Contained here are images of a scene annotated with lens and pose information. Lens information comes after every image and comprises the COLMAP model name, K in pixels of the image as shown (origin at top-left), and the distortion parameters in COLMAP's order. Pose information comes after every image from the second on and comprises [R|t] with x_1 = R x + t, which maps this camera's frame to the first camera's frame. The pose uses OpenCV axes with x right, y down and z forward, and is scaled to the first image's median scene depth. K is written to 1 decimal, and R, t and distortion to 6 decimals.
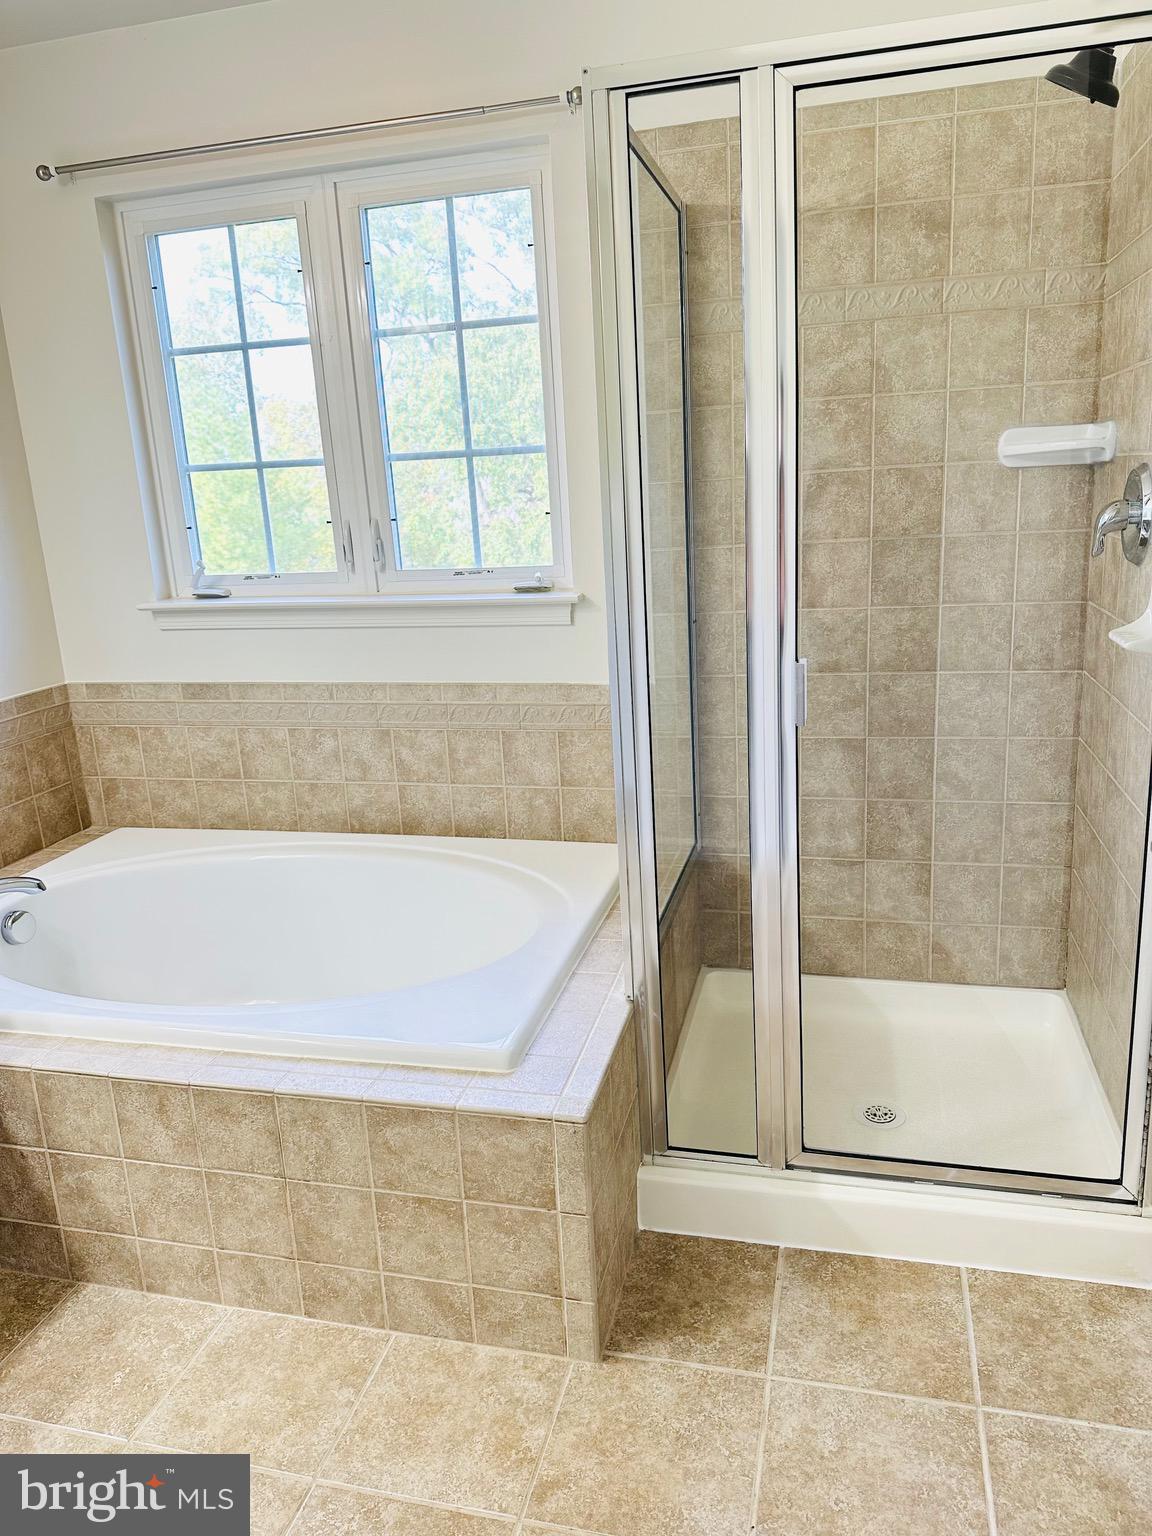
lens RADIAL K [[1084.8, 0, 594.3], [0, 1084.8, 763.8], [0, 0, 1]] dist [0.074575, -0.110013]
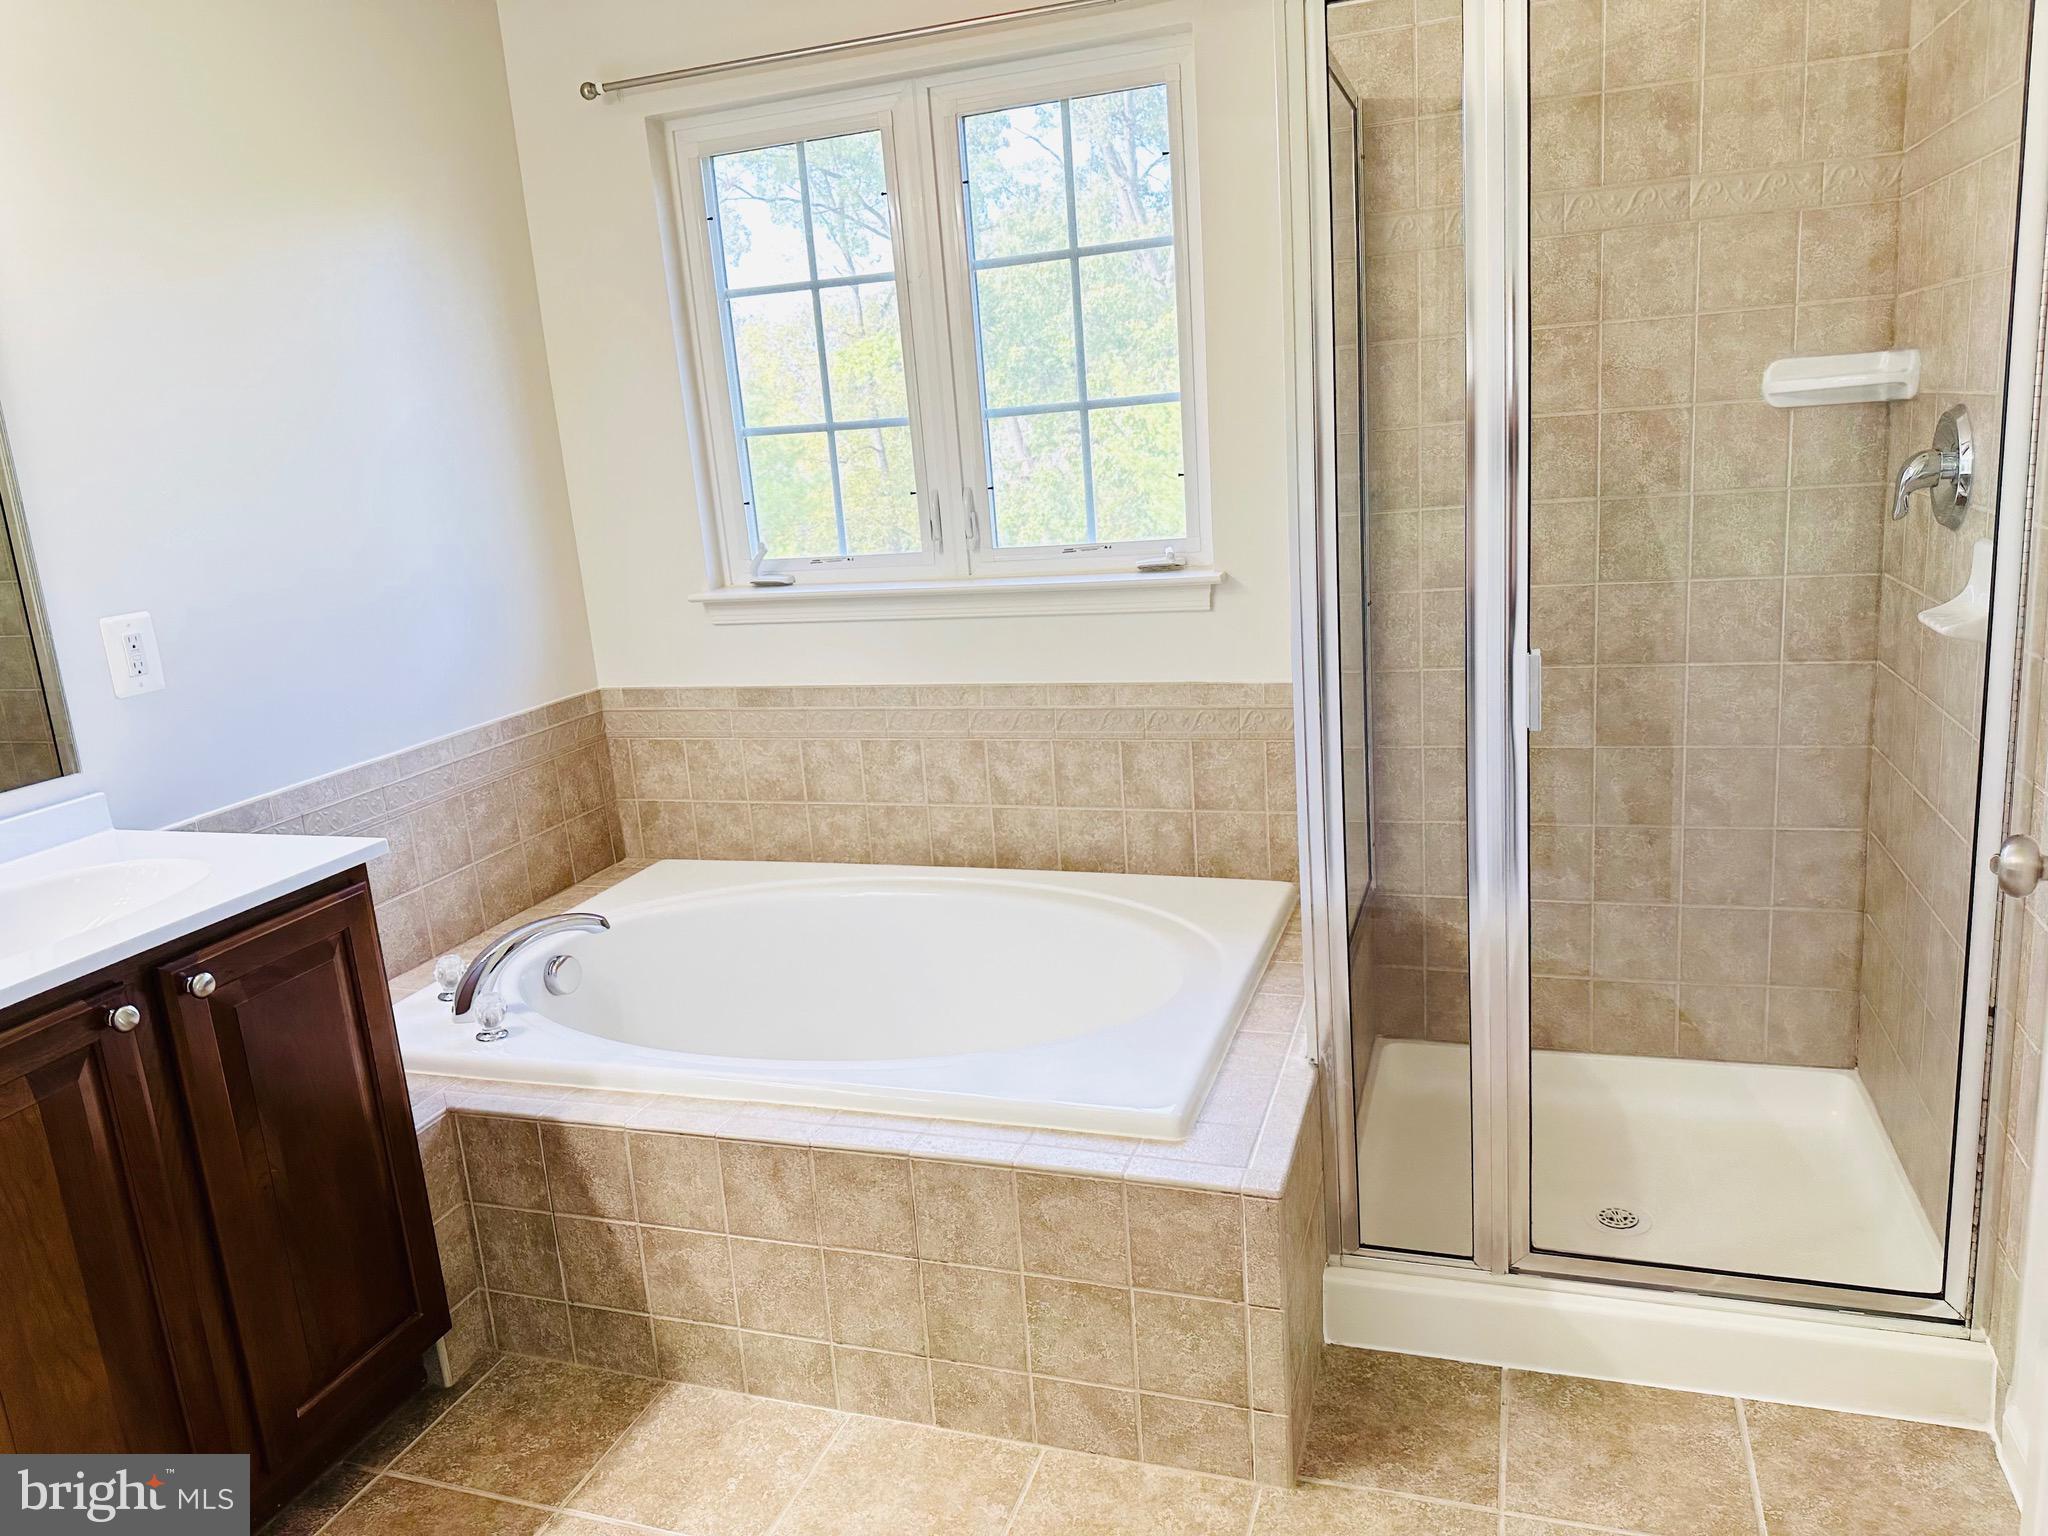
lens RADIAL K [[1461.6, 0, 1017.6], [0, 1461.6, 763.9], [0, 0, 1]] dist [0.047920, -0.058913]
pose [[0.995647, -0.003659, -0.093131, -0.083949], [0.001886, 0.999815, -0.019119, 0.009925], [0.093184, 0.018860, 0.995470, -0.131654]]
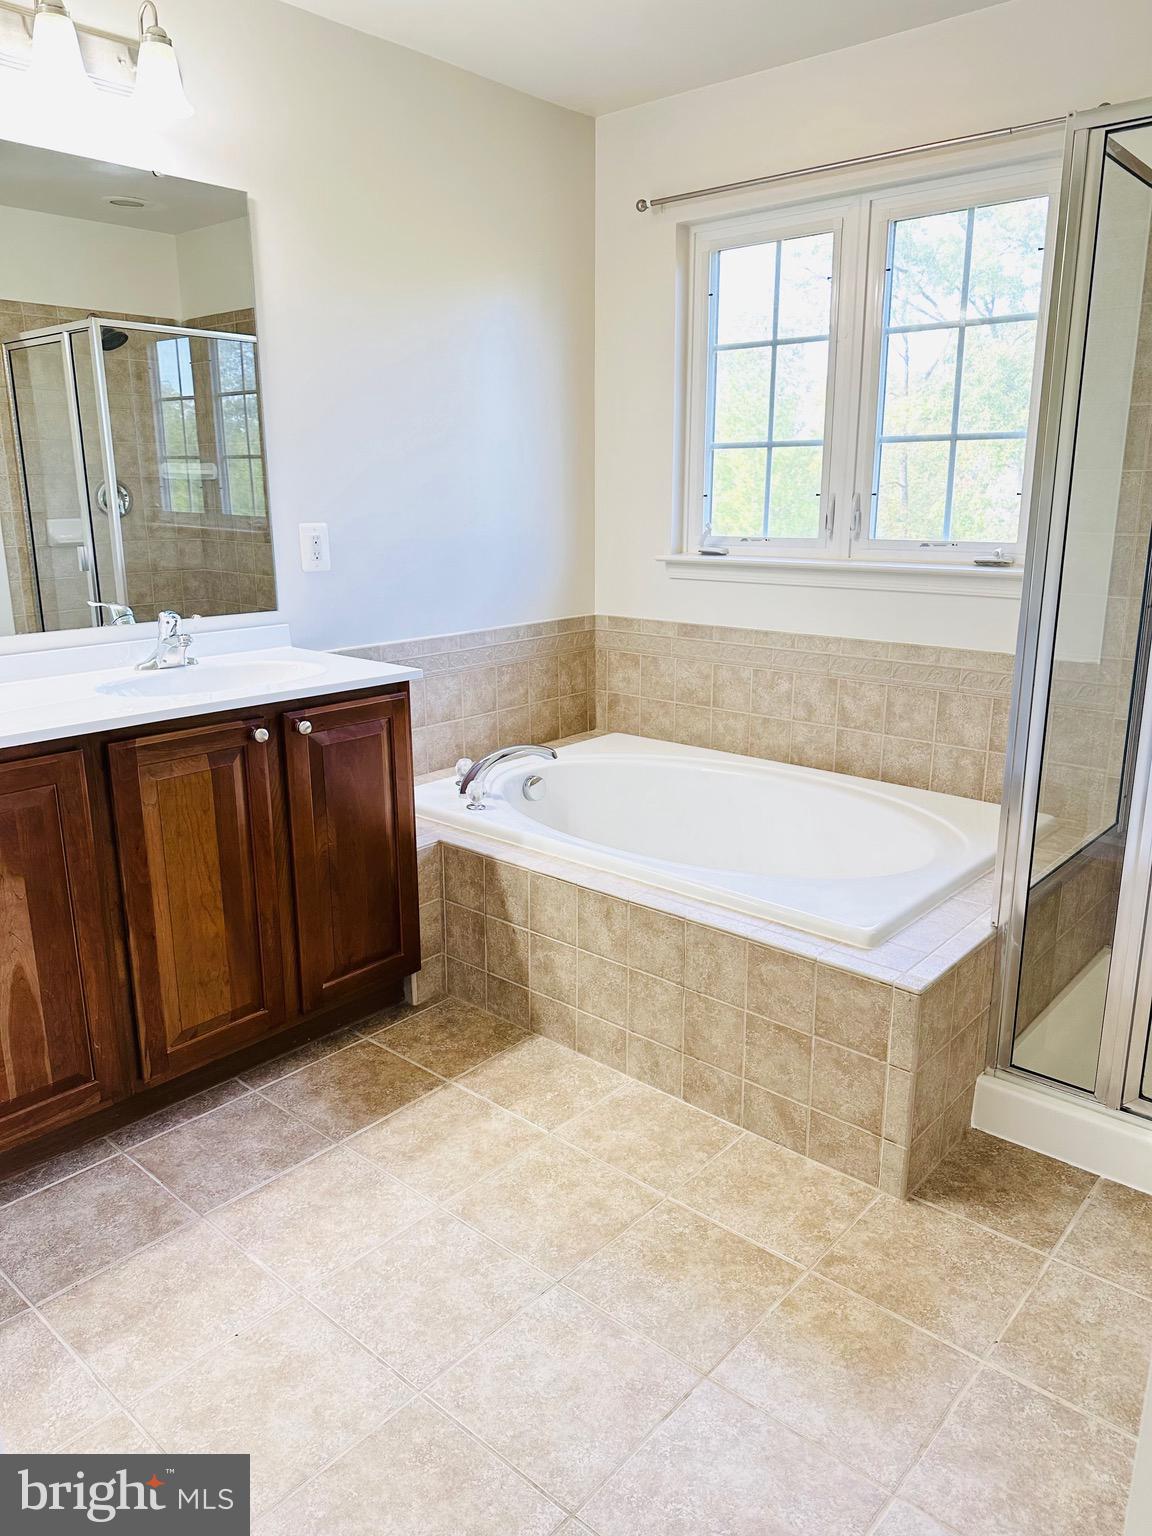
lens RADIAL K [[1090.7, 0, 576.0], [0, 1090.7, 768.0], [0, 0, 1]] dist [0.088770, -0.140869]
pose [[0.886489, 0.161117, -0.433795, 0.114329], [-0.155372, 0.986643, 0.048939, 0.065733], [0.435886, 0.024016, 0.899681, -0.213211]]
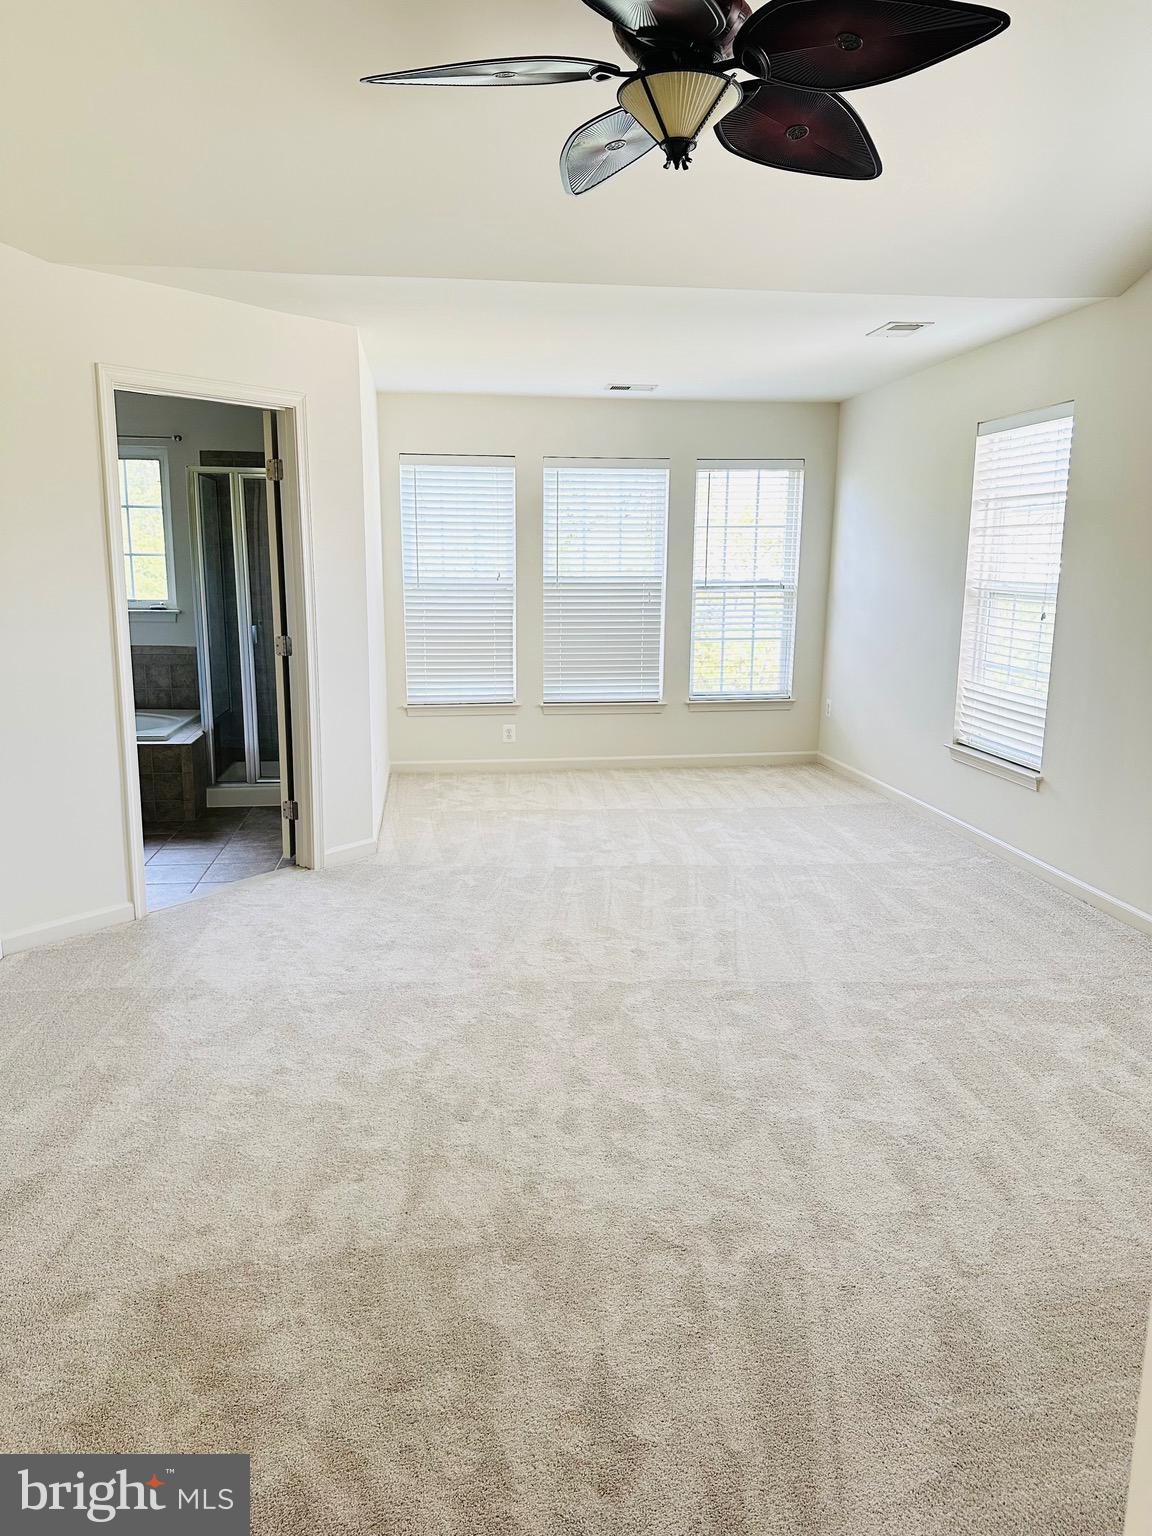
lens RADIAL K [[1083.2, 0, 571.8], [0, 1083.2, 763.8], [0, 0, 1]] dist [0.087668, -0.108915]
pose [[0.932884, -0.006957, 0.360111, -0.108747], [0.035903, 0.996630, -0.073756, 0.565008], [-0.358384, 0.081735, 0.929989, -2.249277]]
